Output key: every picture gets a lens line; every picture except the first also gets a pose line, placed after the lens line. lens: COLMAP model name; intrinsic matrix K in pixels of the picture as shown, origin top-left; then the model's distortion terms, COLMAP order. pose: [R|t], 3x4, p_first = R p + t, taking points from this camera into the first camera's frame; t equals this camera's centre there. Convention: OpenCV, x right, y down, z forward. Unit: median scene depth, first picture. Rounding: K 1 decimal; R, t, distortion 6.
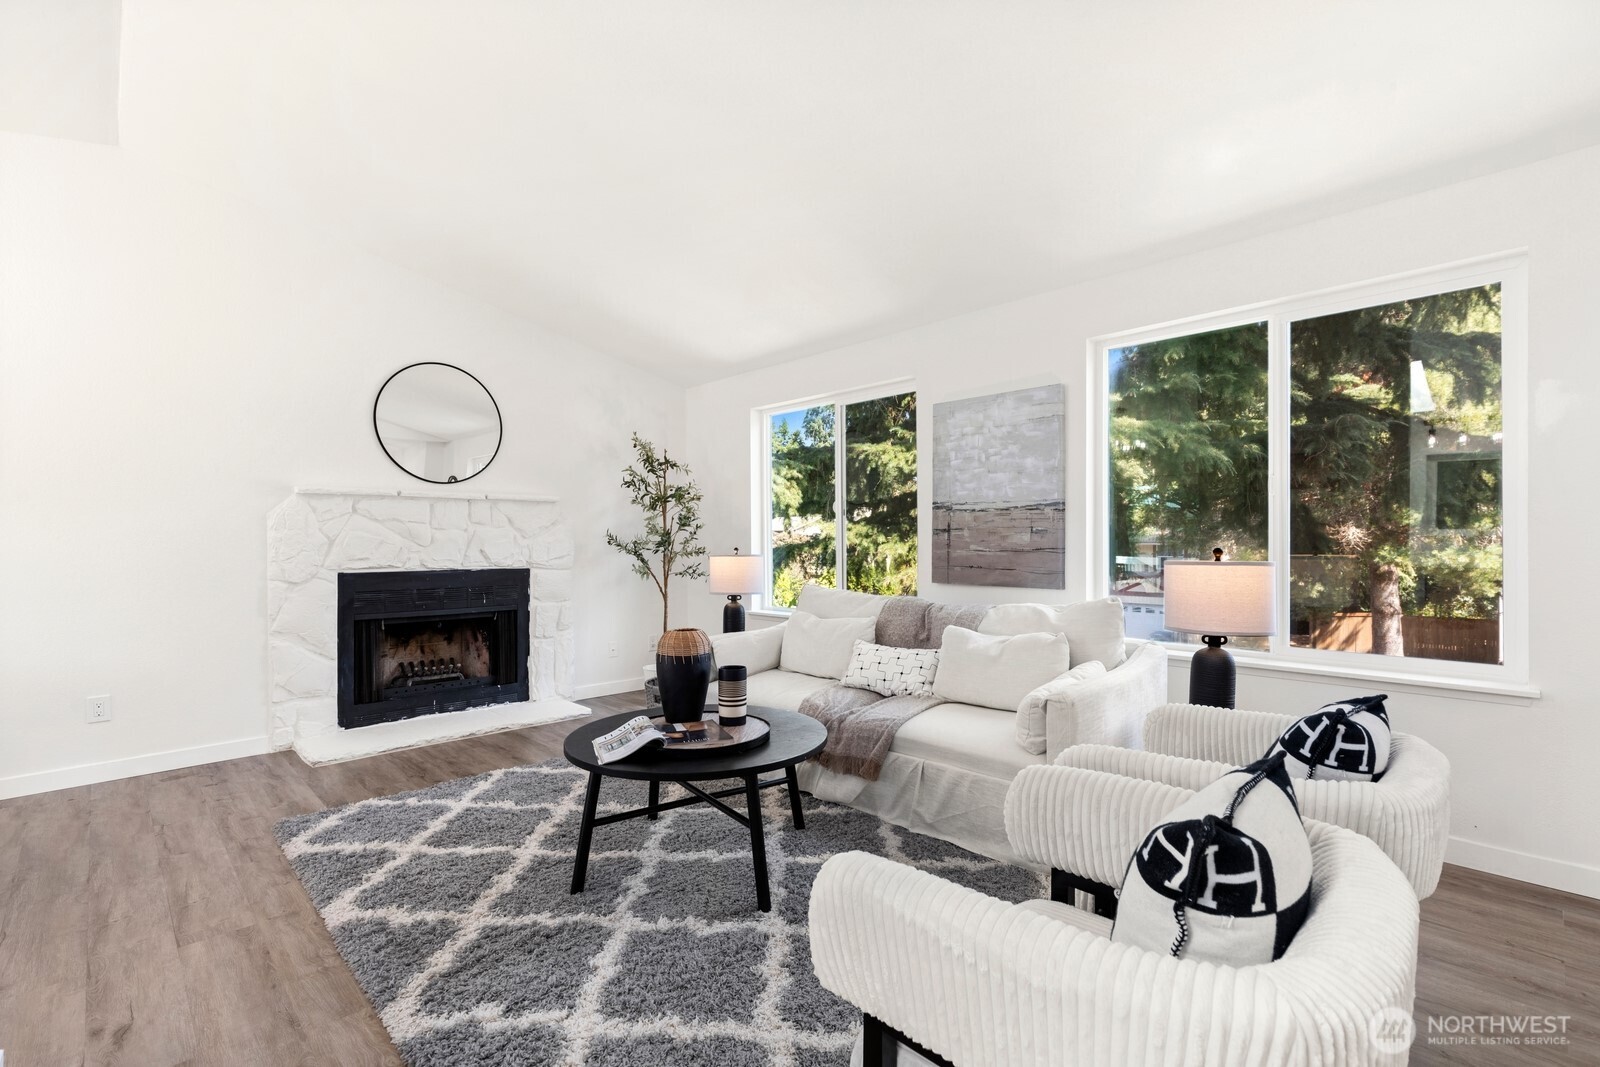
lens RADIAL K [[718.3, 0, 791.2], [0, 718.3, 535.9], [0, 0, 1]] dist [0.016053, 0.000133]
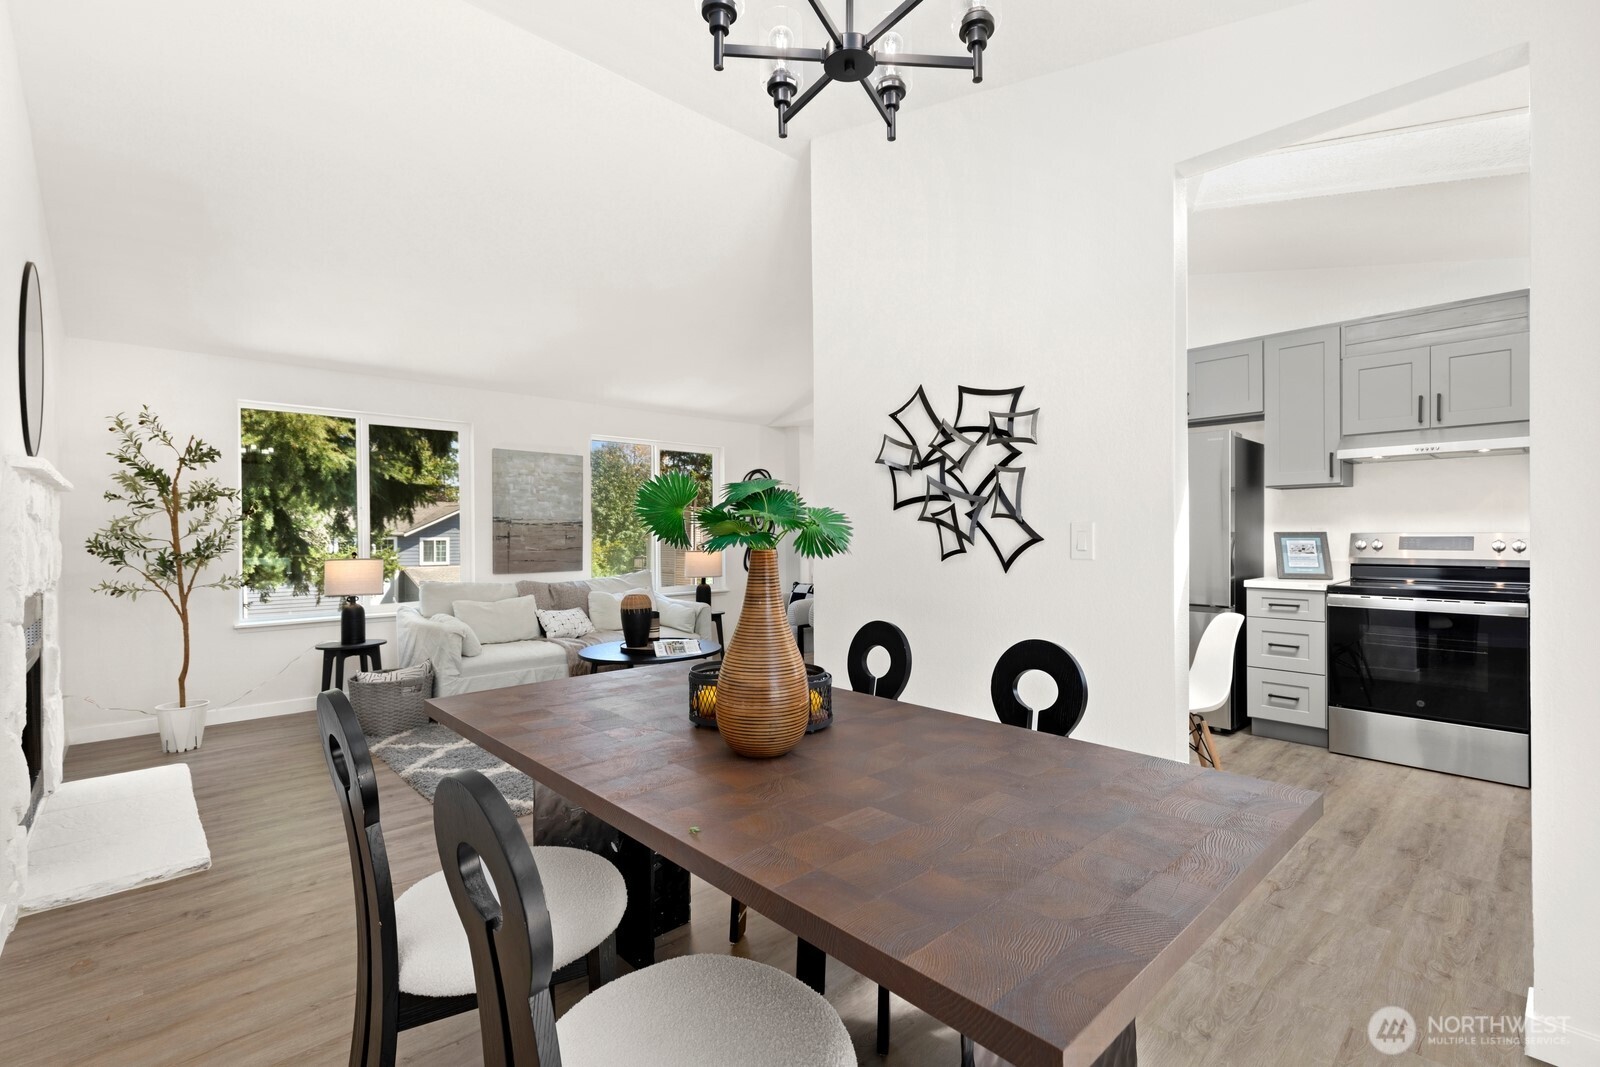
lens RADIAL K [[716.7, 0, 800.0], [0, 716.7, 533.5], [0, 0, 1]] dist [0.001691, -0.000143]
pose [[0.019427, 0.005913, 0.999794, -1.293944], [-0.002542, 0.999980, -0.005865, -0.007742], [-0.999808, -0.002427, 0.019442, 0.387880]]
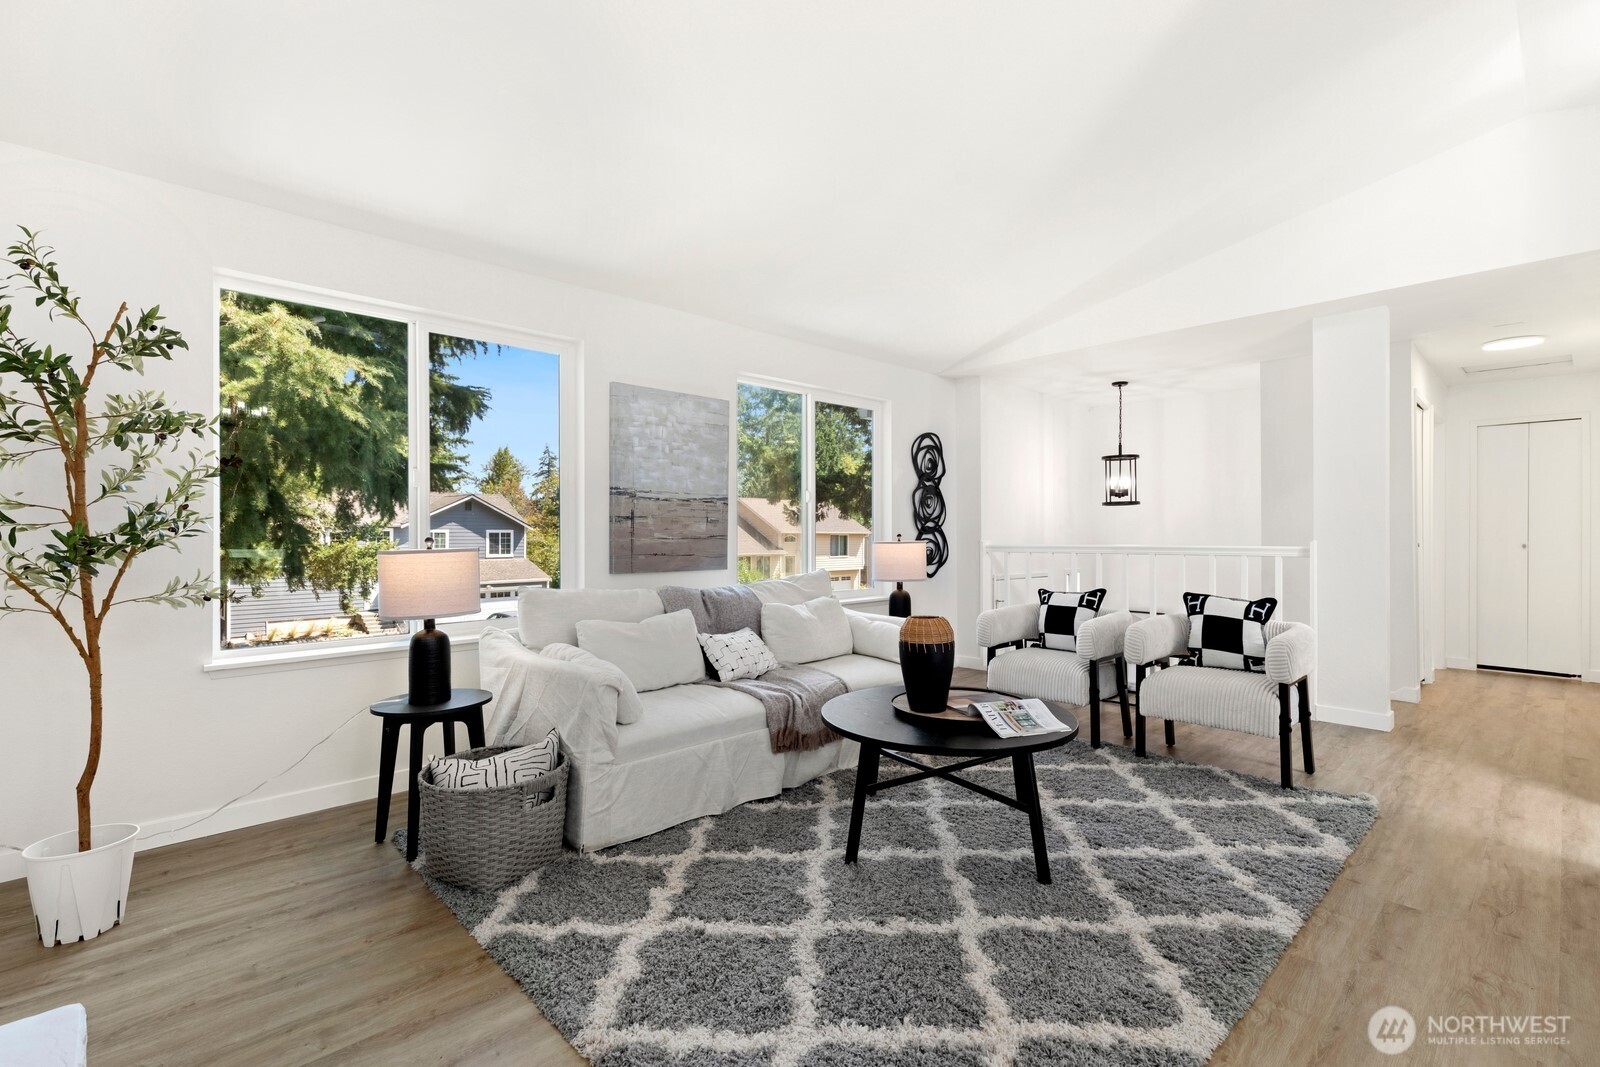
lens RADIAL K [[718.3, 0, 791.2], [0, 718.3, 535.9], [0, 0, 1]] dist [0.016053, 0.000133]
pose [[0.022193, -0.003025, 0.999749, -0.774944], [-0.010420, 0.999940, 0.003257, 0.011716], [-0.999699, -0.010490, 0.022160, 0.796089]]
